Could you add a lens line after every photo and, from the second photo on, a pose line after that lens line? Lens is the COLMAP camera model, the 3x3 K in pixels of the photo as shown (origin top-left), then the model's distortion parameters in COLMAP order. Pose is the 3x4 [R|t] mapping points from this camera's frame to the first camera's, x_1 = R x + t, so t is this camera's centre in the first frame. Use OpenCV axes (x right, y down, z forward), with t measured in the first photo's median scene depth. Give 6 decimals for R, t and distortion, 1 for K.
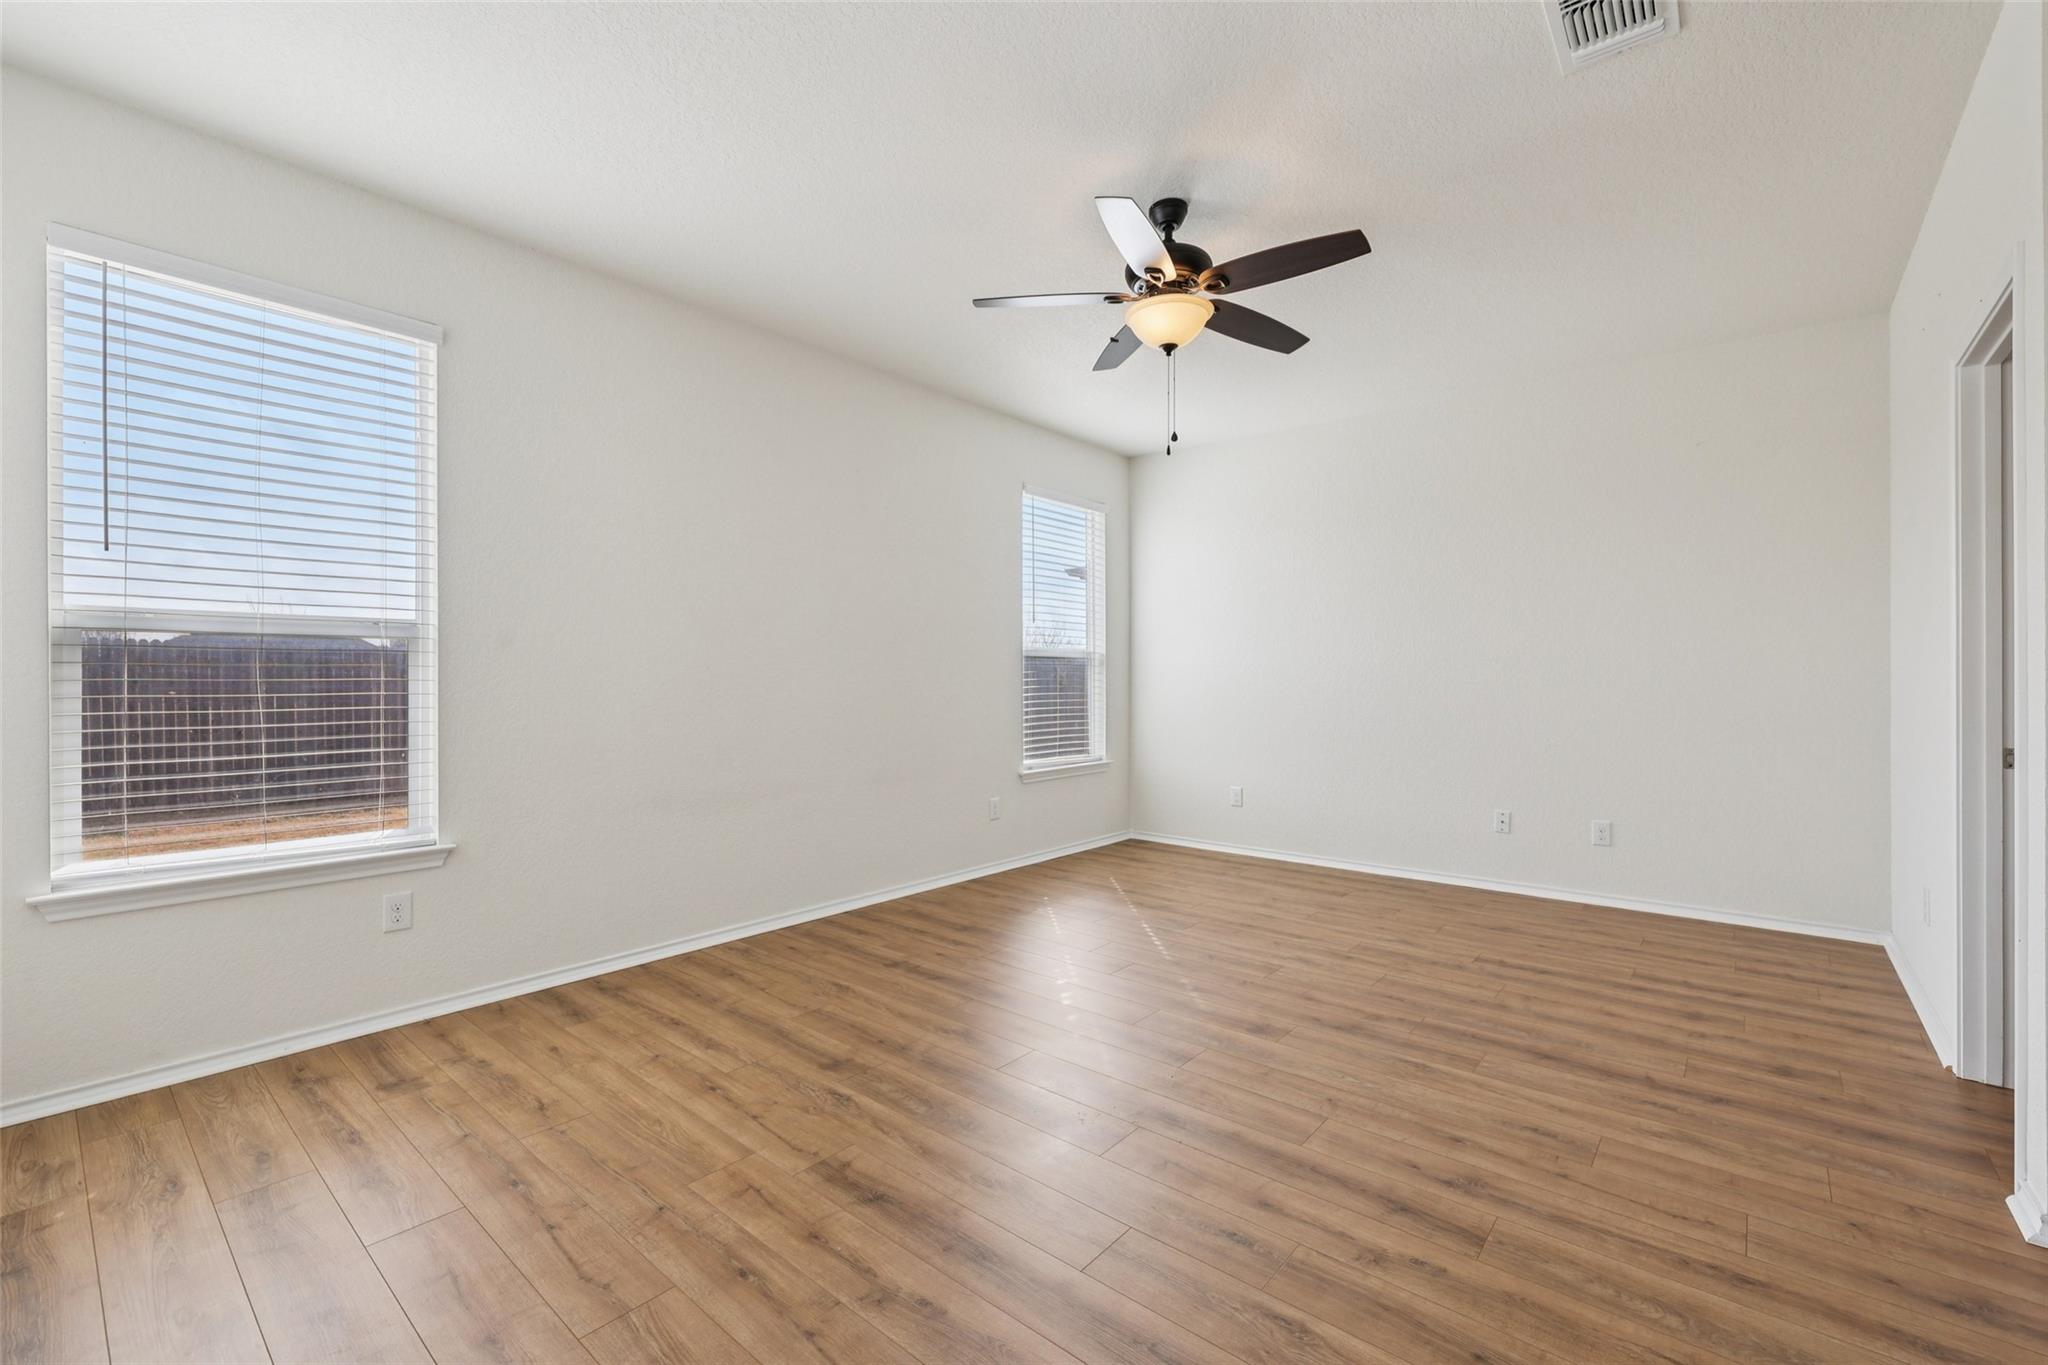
lens RADIAL K [[861.4, 0, 1029.2], [0, 861.4, 681.8], [0, 0, 1]] dist [-0.002018, 0.000445]
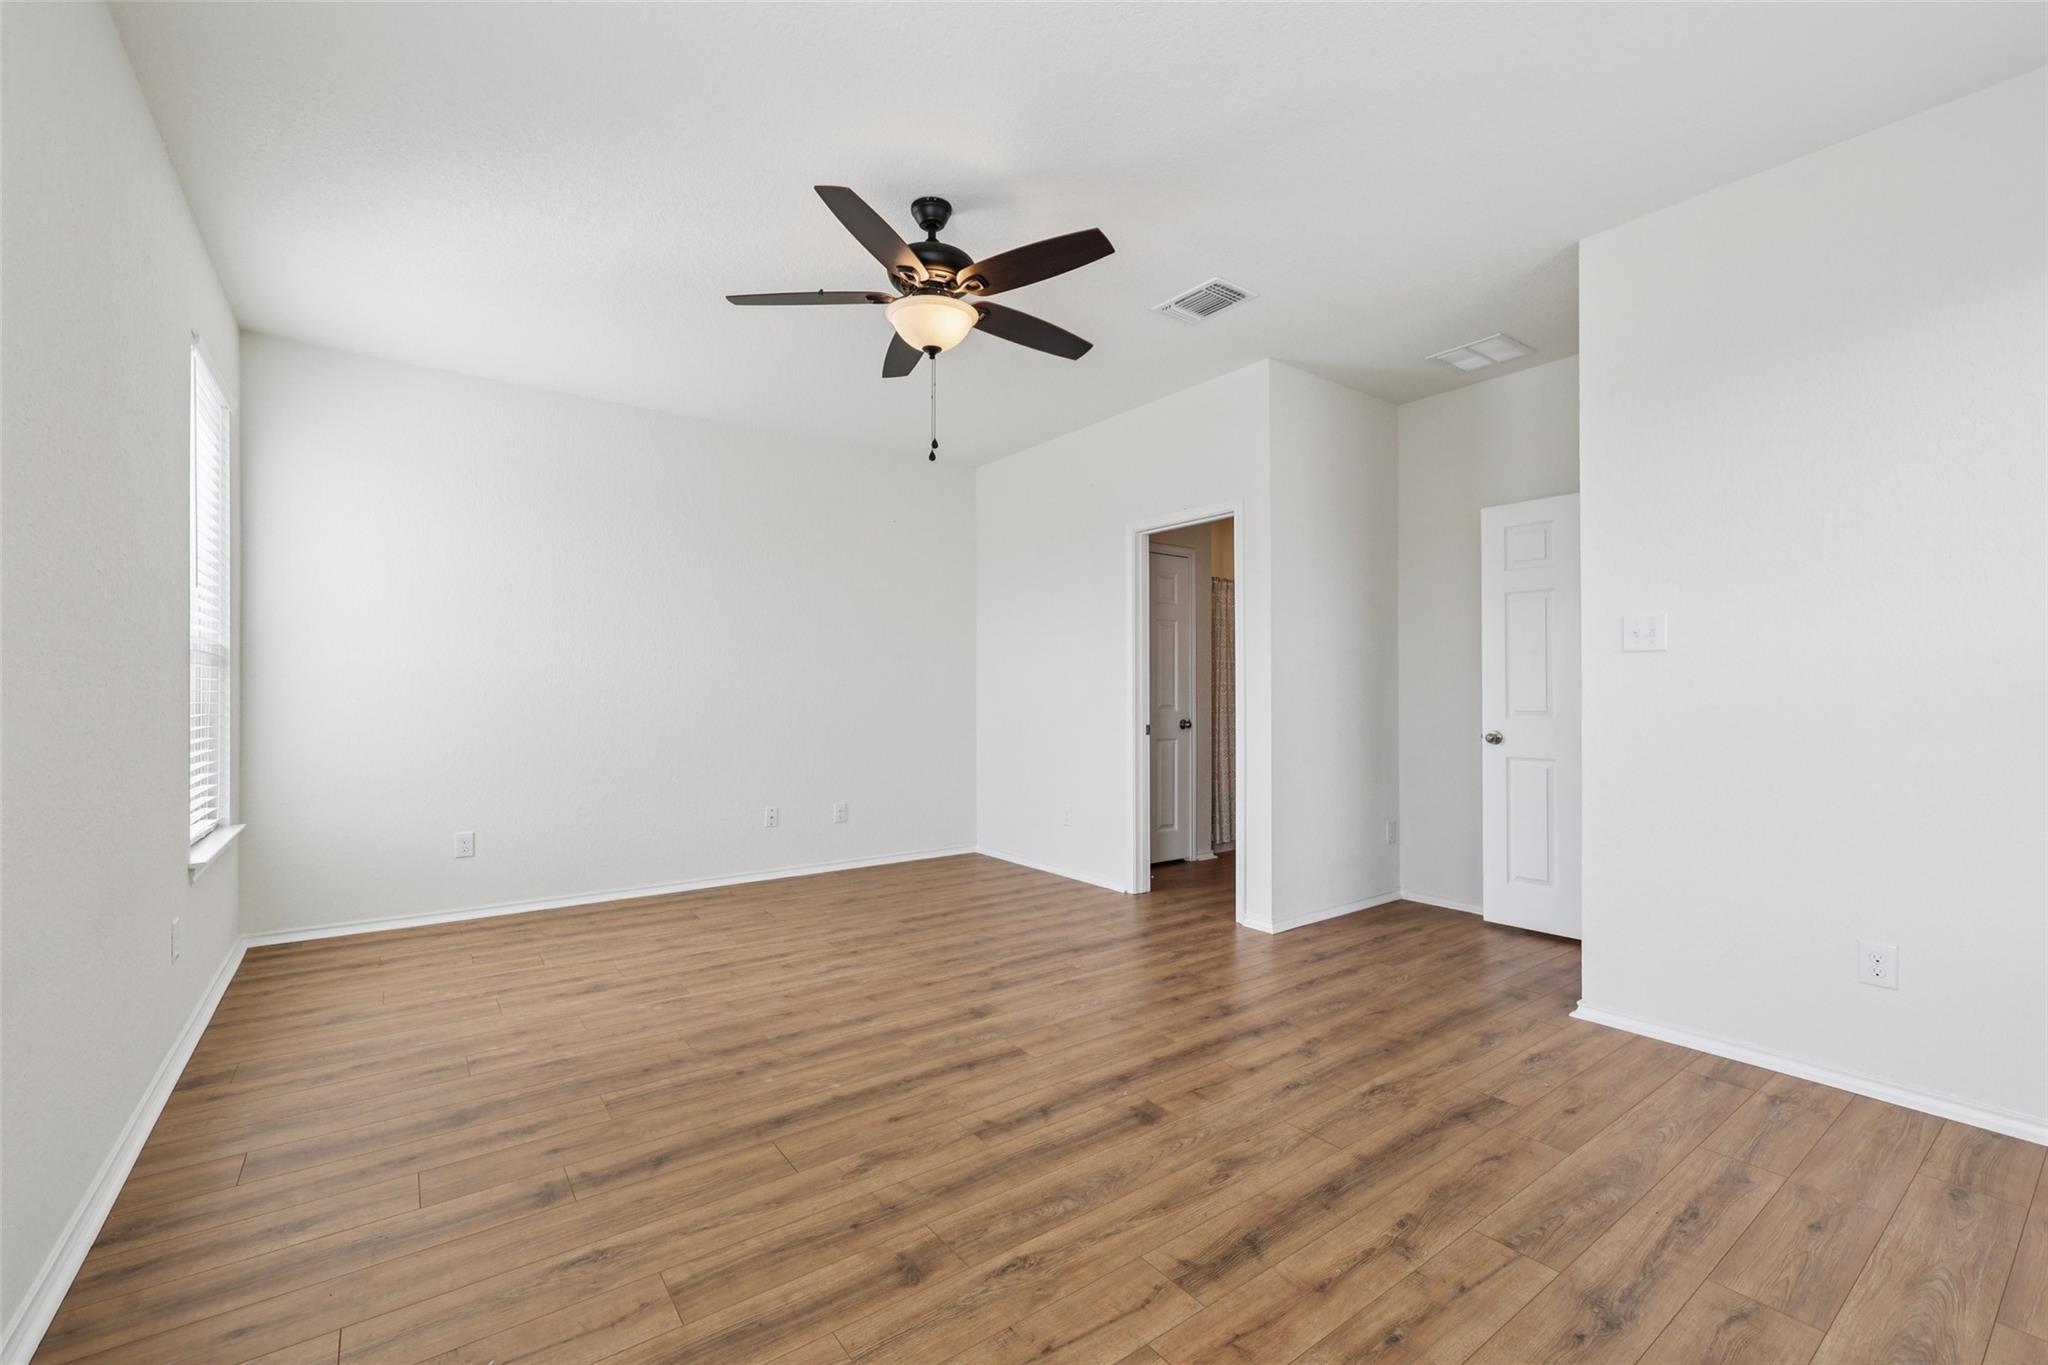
lens RADIAL K [[861.4, 0, 1027.4], [0, 861.4, 684.1], [0, 0, 1]] dist [-0.002018, 0.000445]
pose [[0.231507, 0.006035, 0.972814, -0.784852], [0.003105, 0.999971, -0.006942, -0.004424], [-0.972828, 0.004628, 0.231482, 0.691567]]
